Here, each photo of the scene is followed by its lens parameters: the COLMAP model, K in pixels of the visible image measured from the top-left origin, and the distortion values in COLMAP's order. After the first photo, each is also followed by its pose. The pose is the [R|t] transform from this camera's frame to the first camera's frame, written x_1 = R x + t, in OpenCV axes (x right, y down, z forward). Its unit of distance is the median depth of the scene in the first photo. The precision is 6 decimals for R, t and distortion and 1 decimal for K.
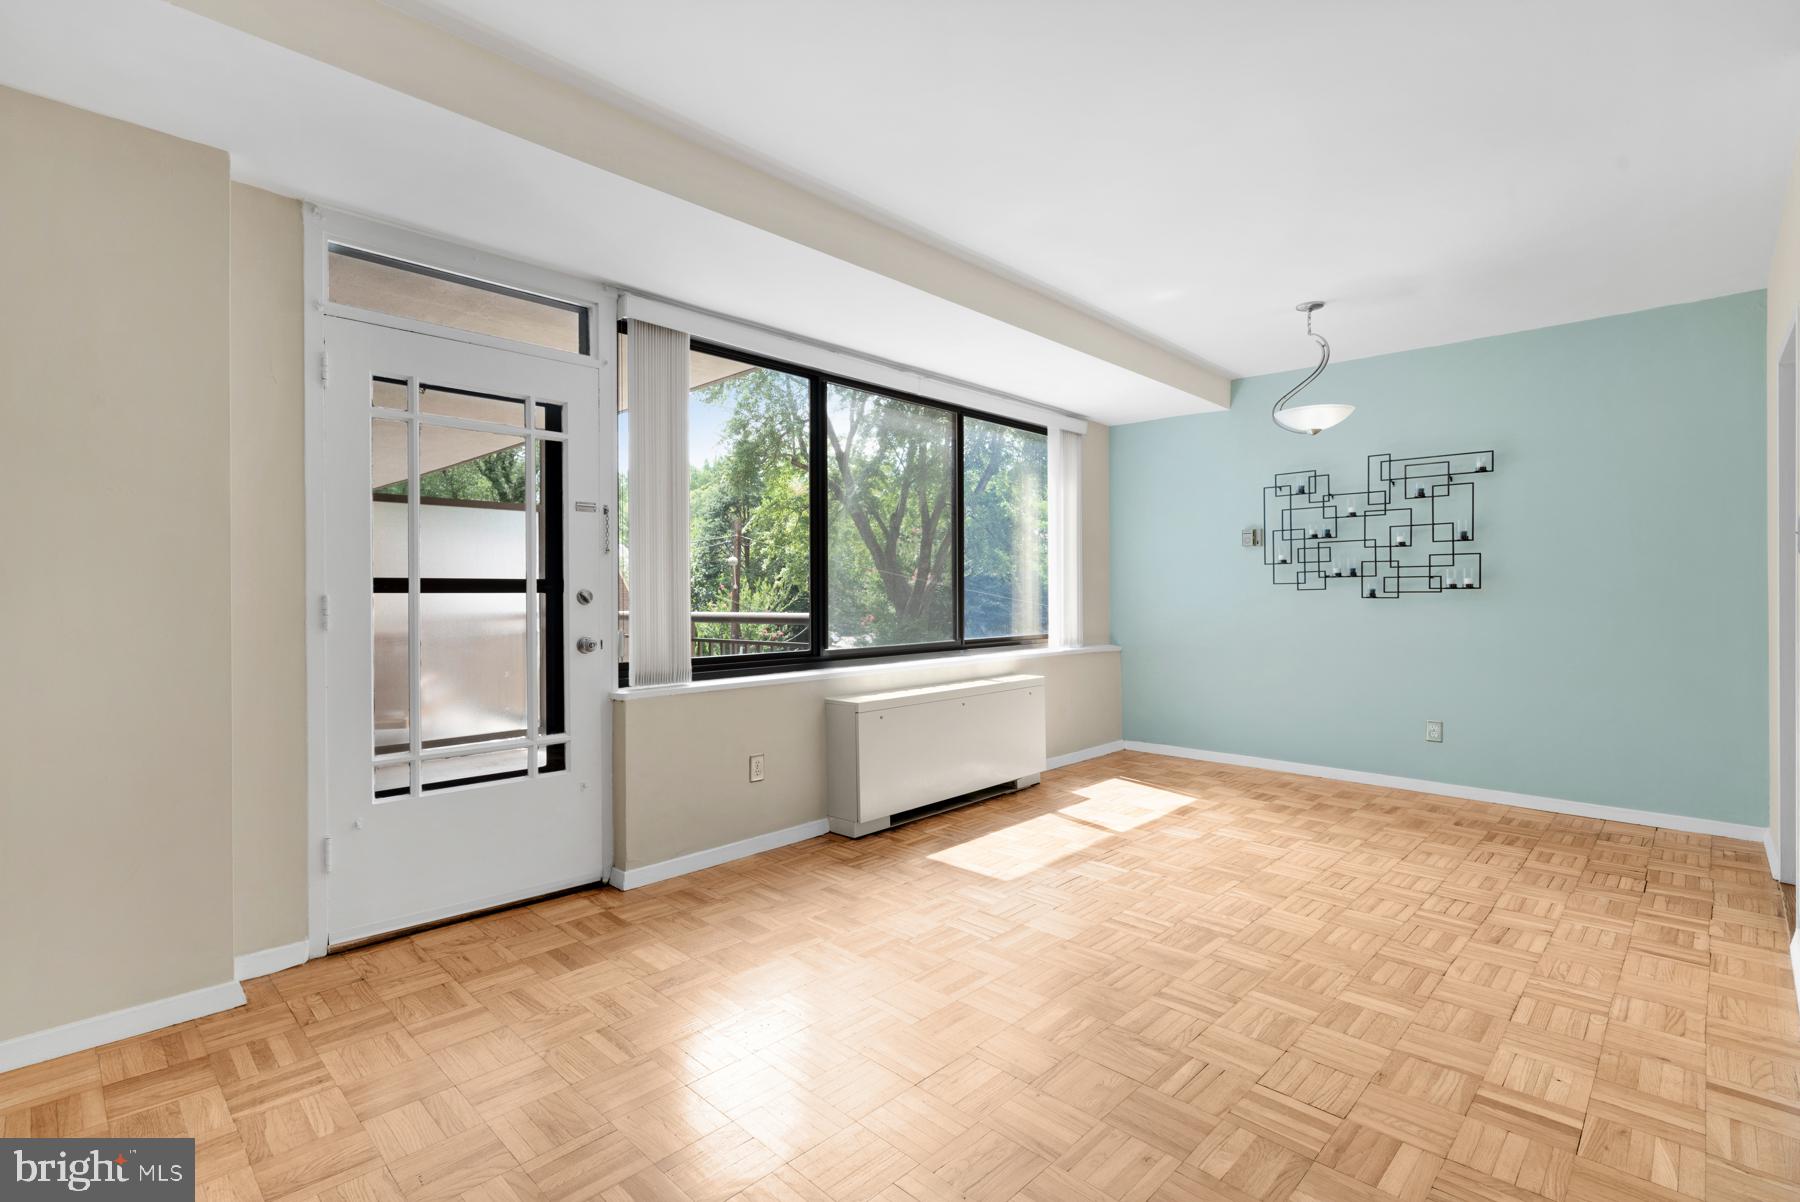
lens RADIAL K [[835.0, 0, 896.4], [0, 835.0, 599.5], [0, 0, 1]] dist [-0.000321, -0.000820]
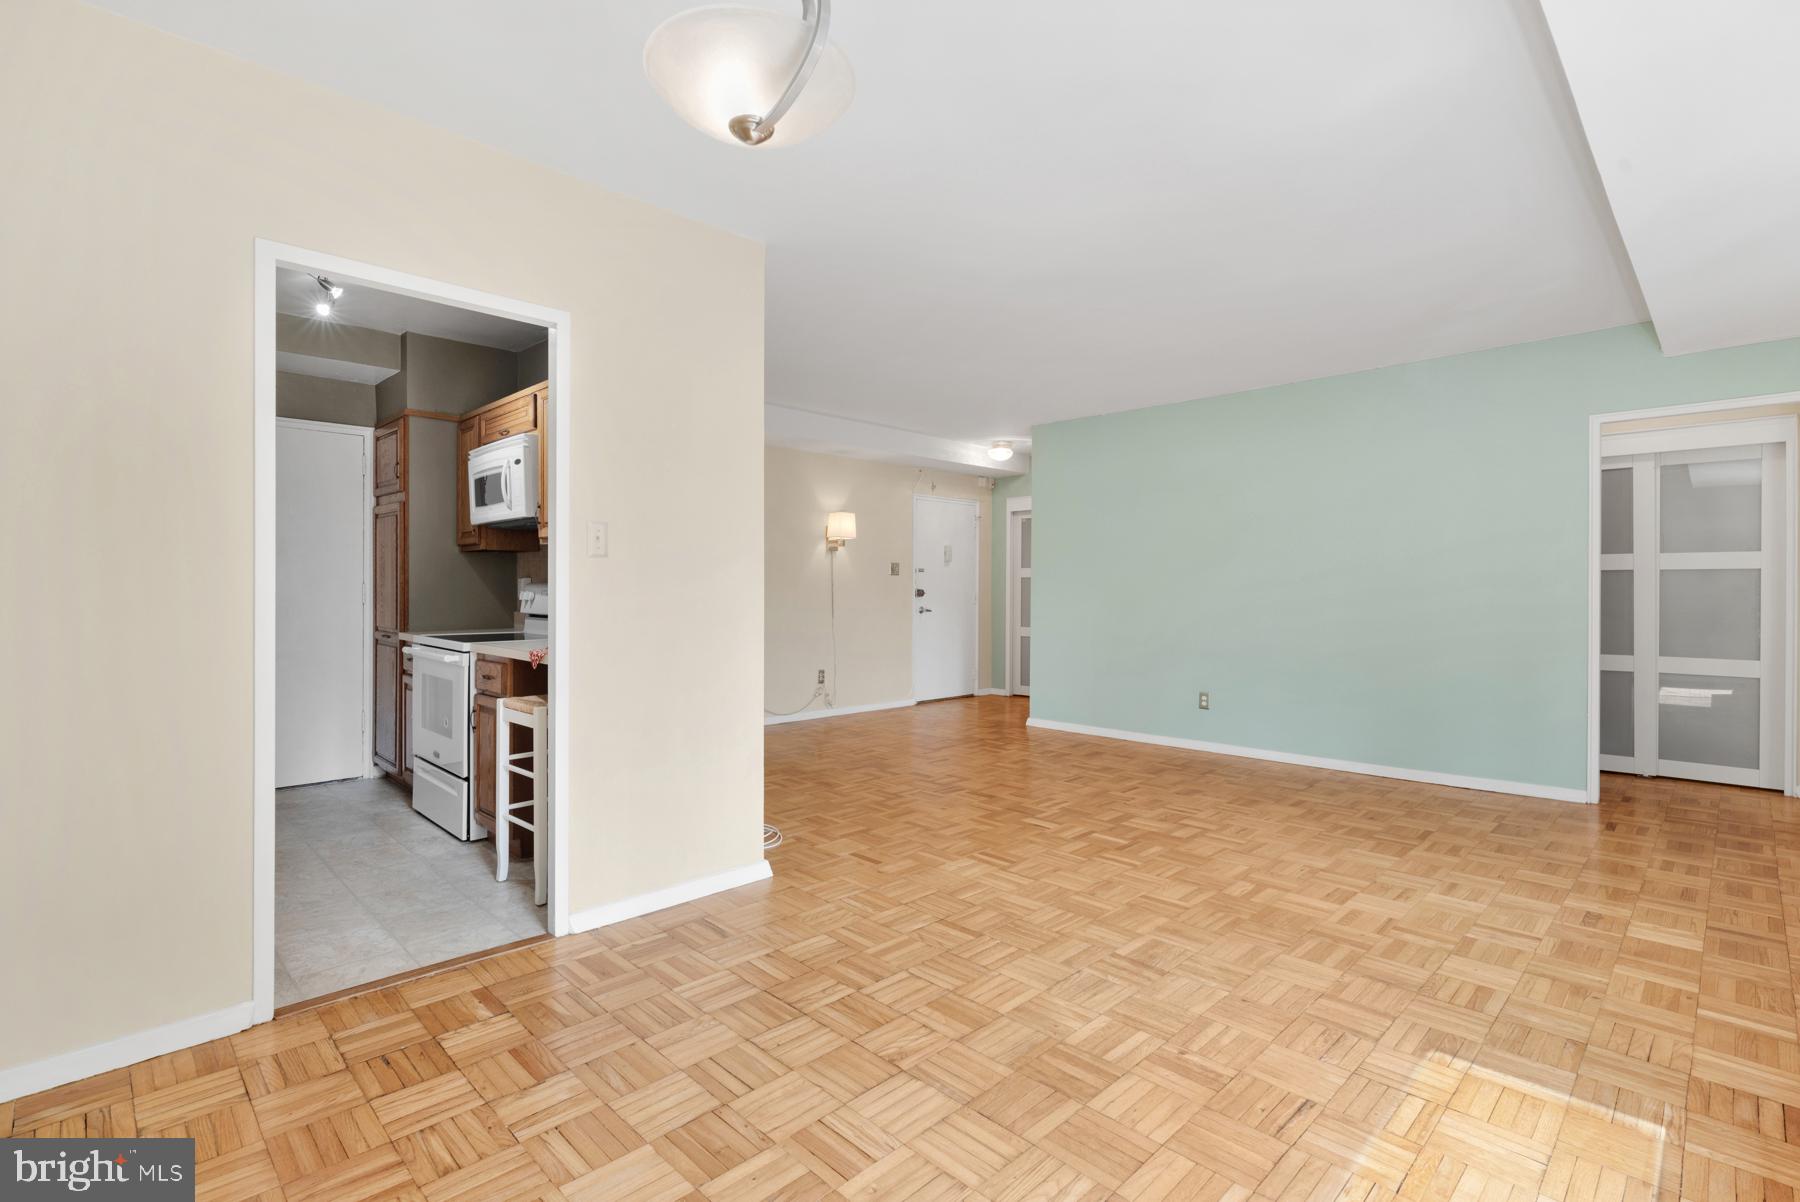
lens RADIAL K [[835.8, 0, 895.9], [0, 835.8, 582.1], [0, 0, 1]] dist [-0.000914, -0.000401]
pose [[-0.999806, 0.001868, 0.019600, 0.429432], [0.001933, 0.999993, 0.003262, -0.016214], [-0.019593, 0.003299, -0.999803, 1.340217]]
